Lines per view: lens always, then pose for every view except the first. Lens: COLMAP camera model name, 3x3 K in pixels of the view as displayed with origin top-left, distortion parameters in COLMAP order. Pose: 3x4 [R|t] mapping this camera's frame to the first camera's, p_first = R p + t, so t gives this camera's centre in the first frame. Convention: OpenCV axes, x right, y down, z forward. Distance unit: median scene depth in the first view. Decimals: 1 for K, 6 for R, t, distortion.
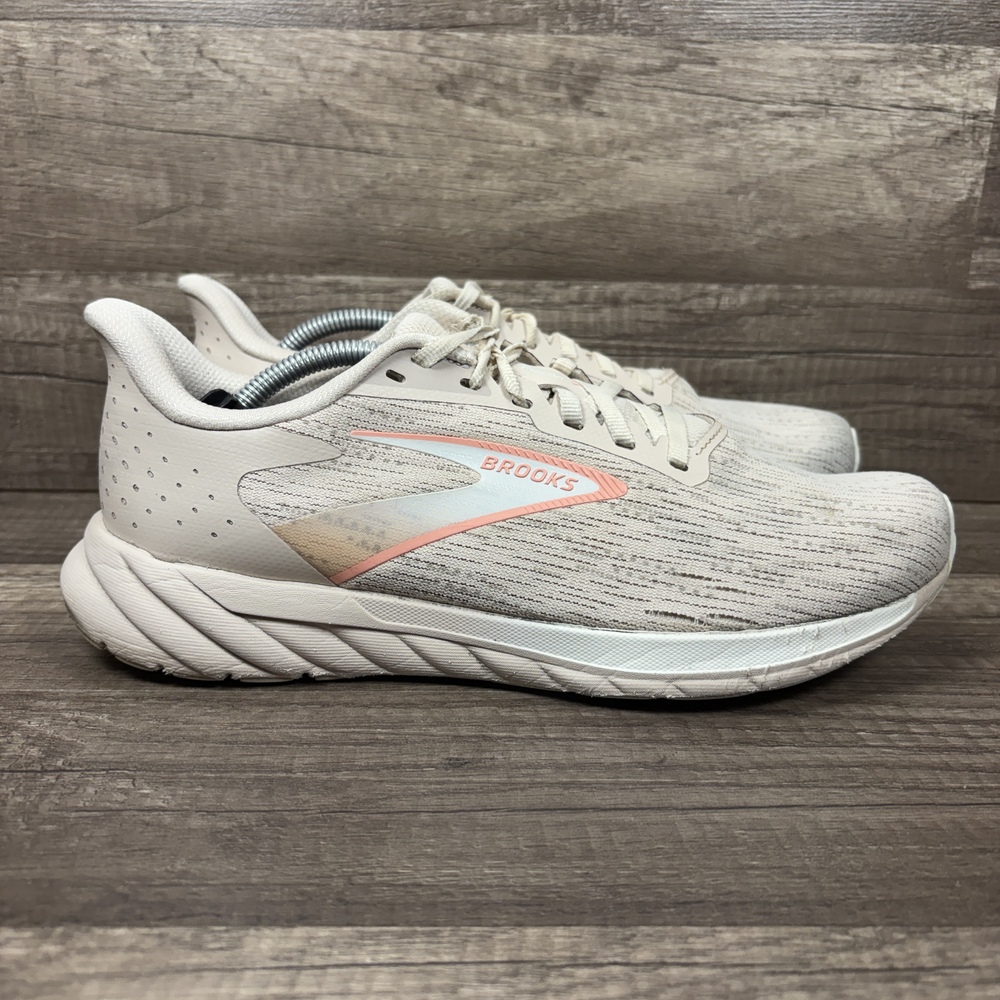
lens RADIAL K [[1043.7, 0, 498.9], [0, 1043.7, 493.9], [0, 0, 1]] dist [-0.062512, 0.112732]
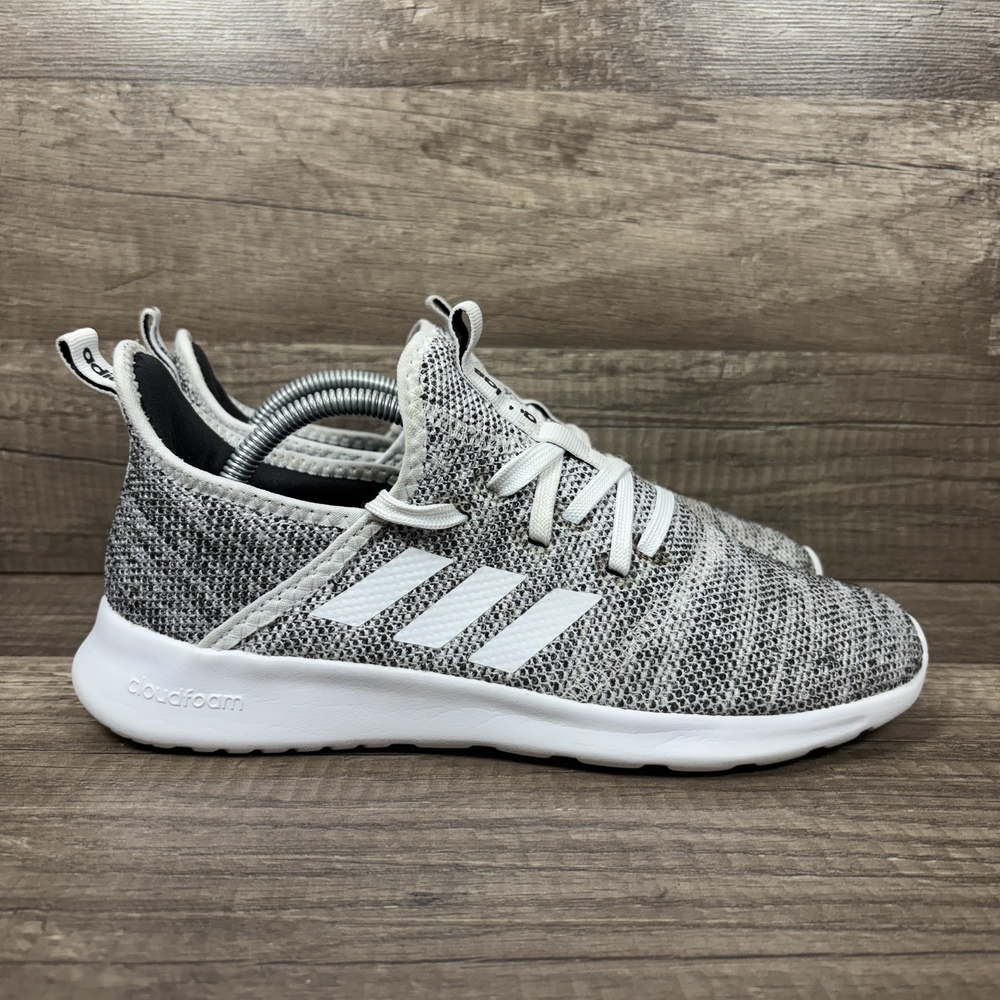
lens RADIAL K [[1052.3, 0, 500.0], [0, 1052.3, 500.0], [0, 0, 1]] dist [-0.081122, 0.152371]
pose [[0.999982, -0.002983, -0.005250, 0.016753], [0.002647, 0.998017, -0.062888, -0.009583], [0.005427, 0.062873, 0.998007, 0.069387]]
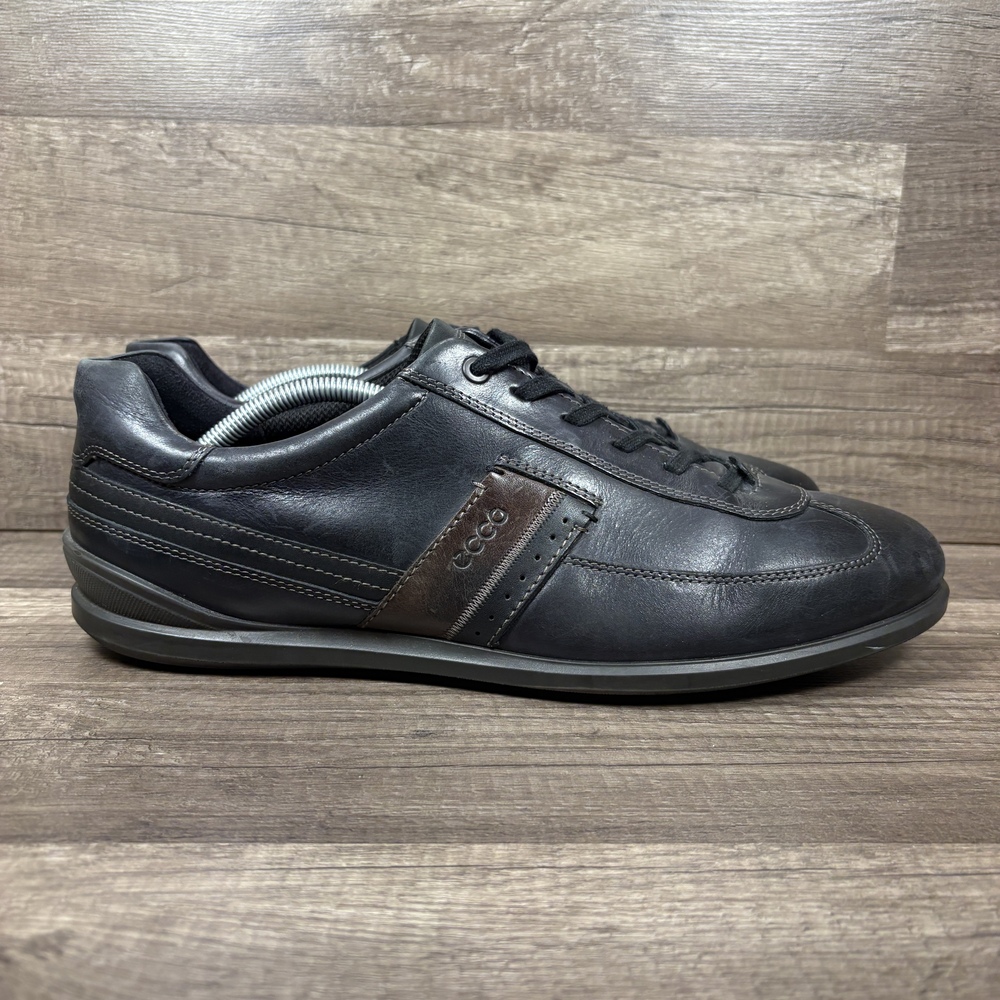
lens RADIAL K [[1031.6, 0, 500.0], [0, 1031.6, 500.0], [0, 0, 1]] dist [-0.044020, 0.069465]
pose [[0.999923, 0.000493, 0.012387, 0.019644], [0.000330, 0.997794, -0.066393, 0.042072], [-0.012393, 0.066392, 0.997717, -0.113155]]
